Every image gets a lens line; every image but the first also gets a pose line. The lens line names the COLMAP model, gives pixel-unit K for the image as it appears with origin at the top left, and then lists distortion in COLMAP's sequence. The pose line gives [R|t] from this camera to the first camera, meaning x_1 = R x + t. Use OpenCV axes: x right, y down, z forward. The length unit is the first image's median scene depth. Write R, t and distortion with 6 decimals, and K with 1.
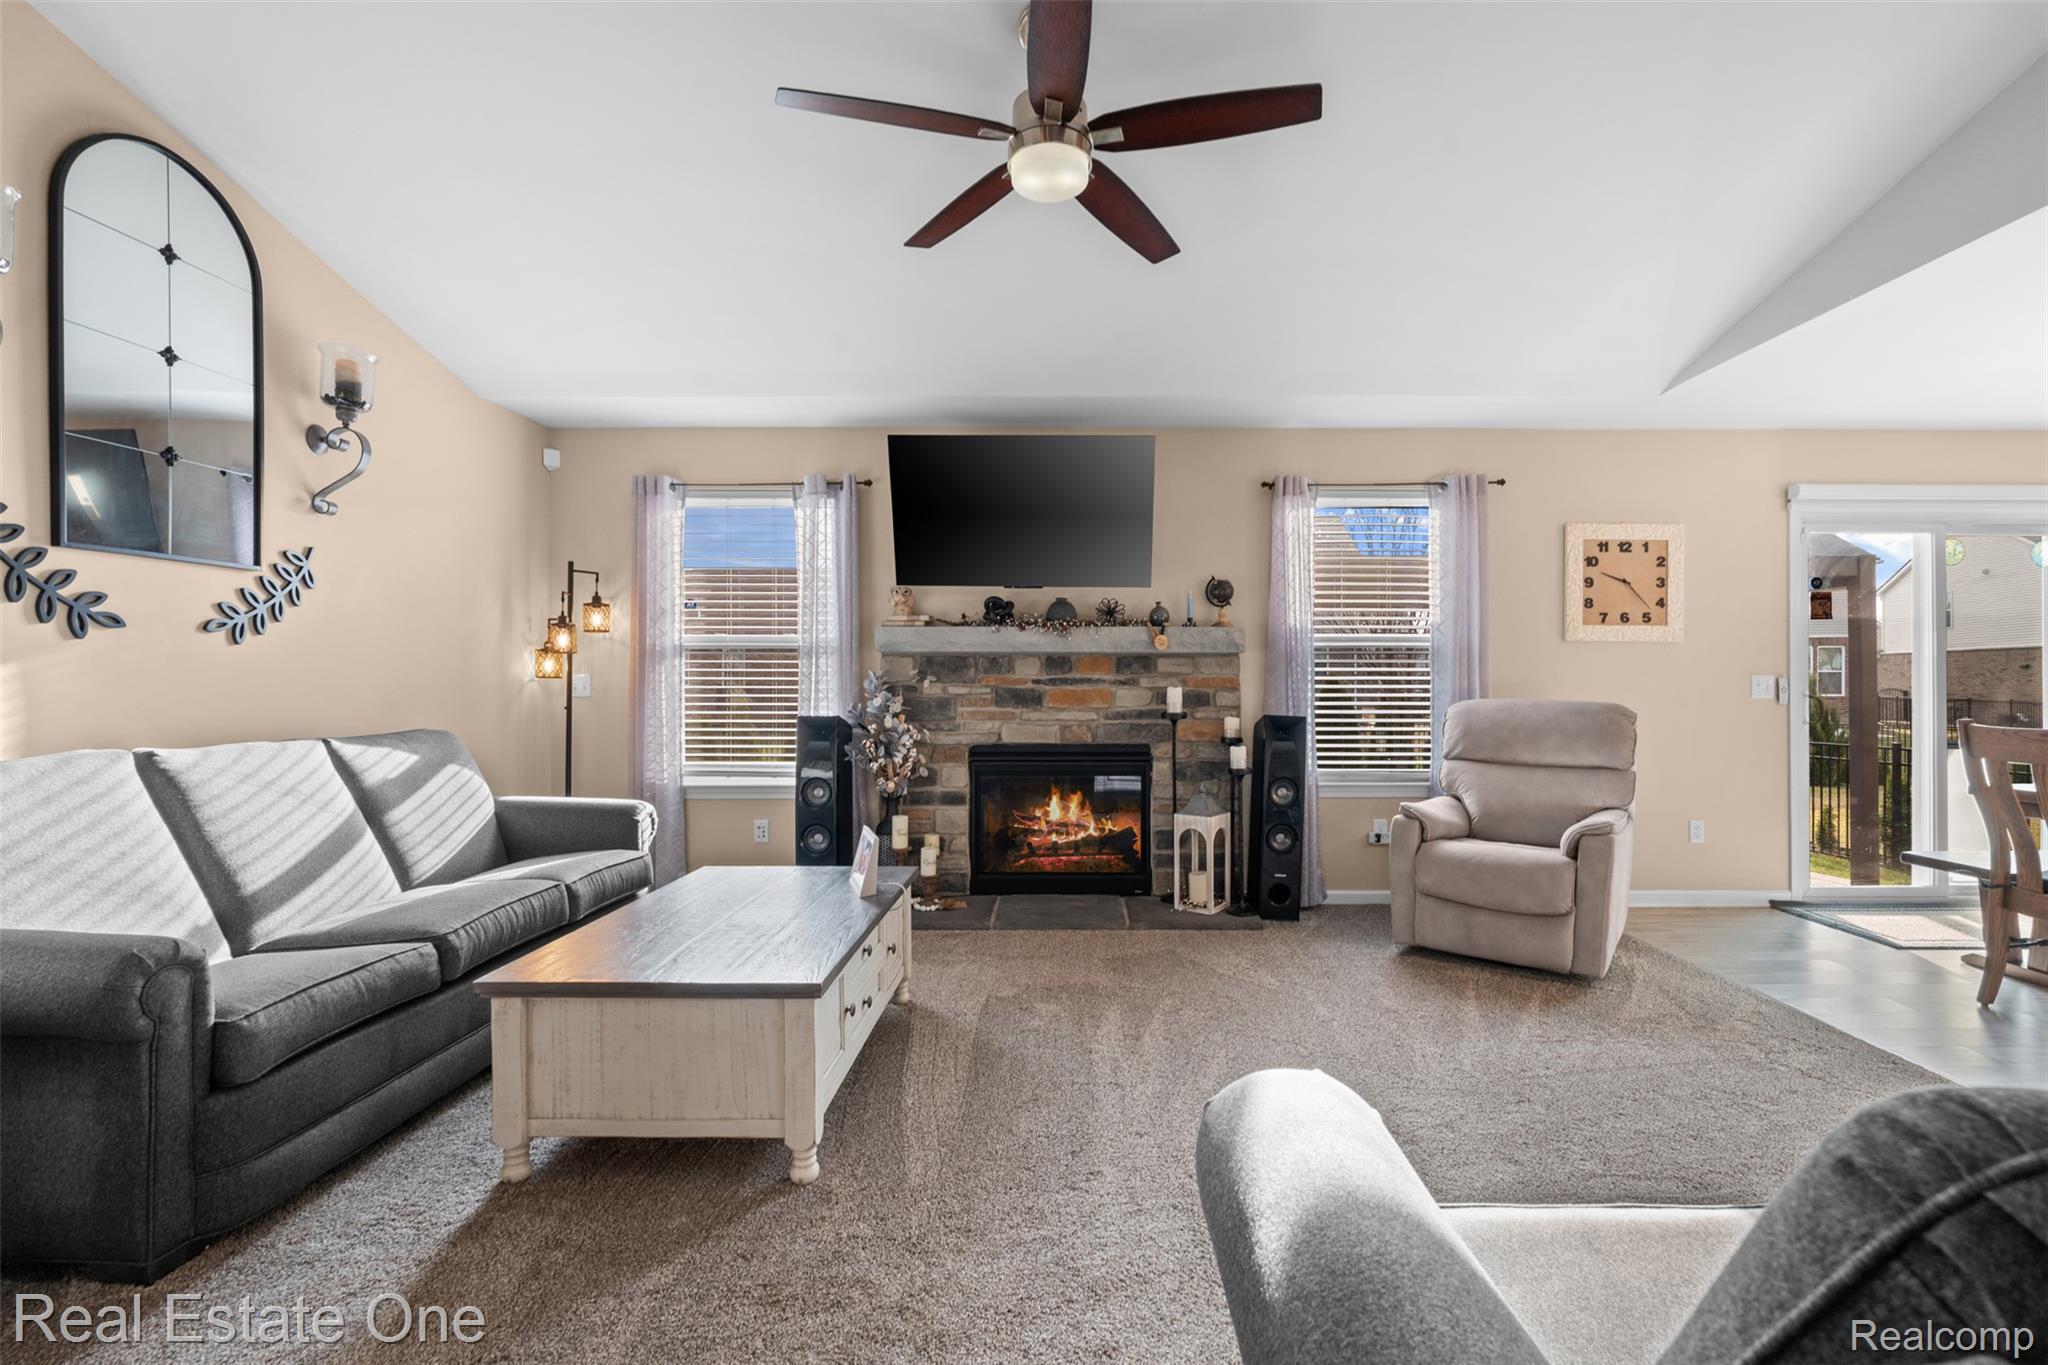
lens RADIAL K [[930.9, 0, 1045.4], [0, 930.9, 678.5], [0, 0, 1]] dist [0.000505, 0.001154]
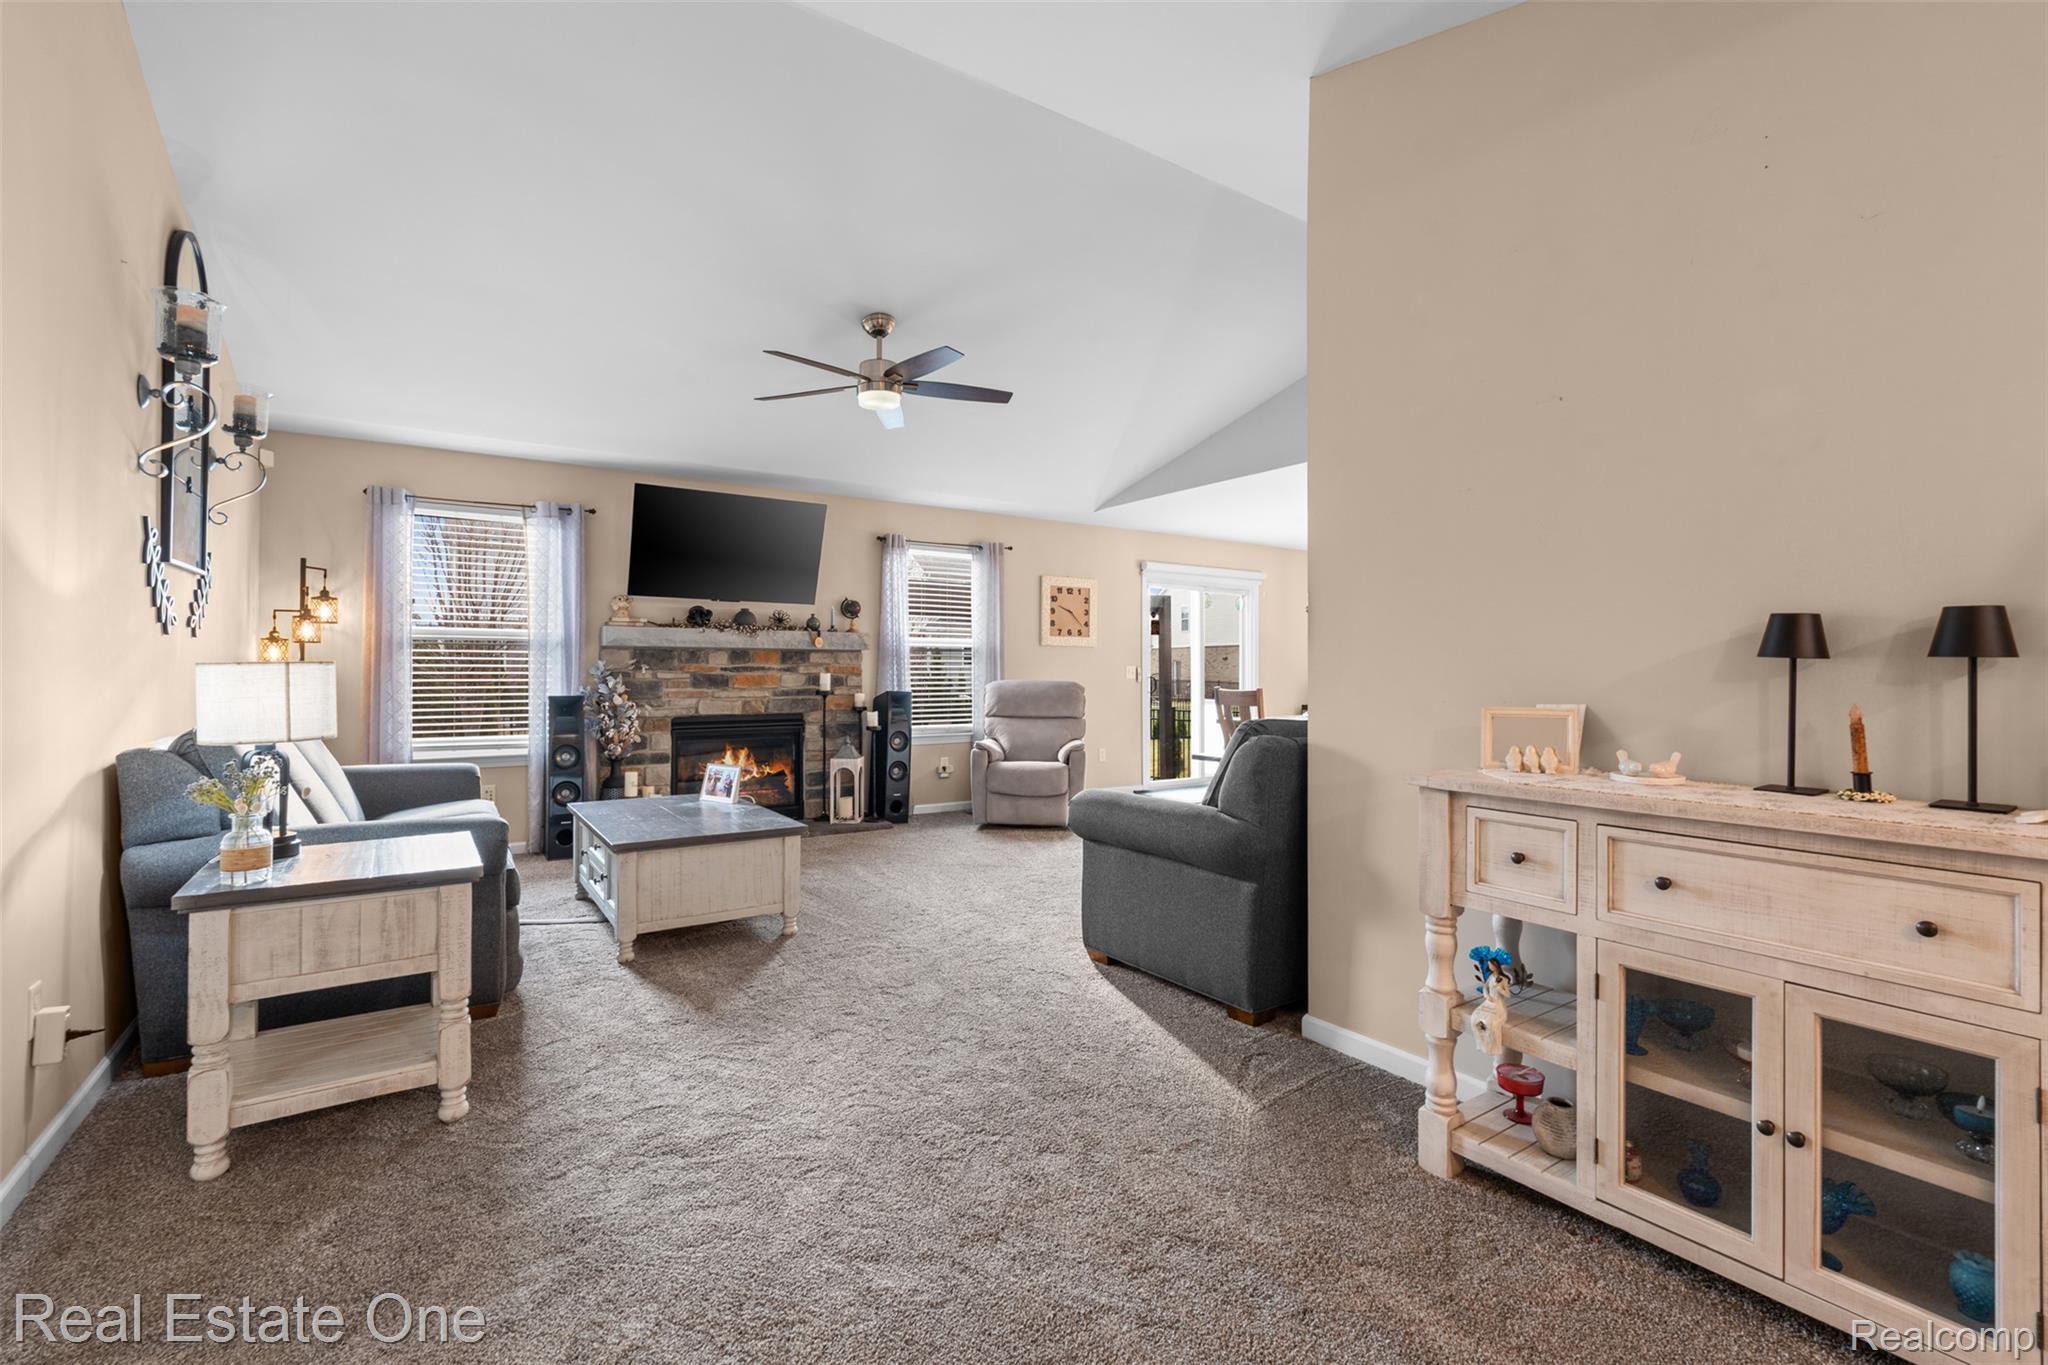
lens RADIAL K [[930.9, 0, 1015.0], [0, 930.9, 676.1], [0, 0, 1]] dist [0.000505, 0.001154]
pose [[0.828750, -0.002639, 0.559613, -0.425567], [-0.004507, 0.999925, 0.011390, -0.003835], [-0.559601, -0.011962, 0.828676, -0.369373]]
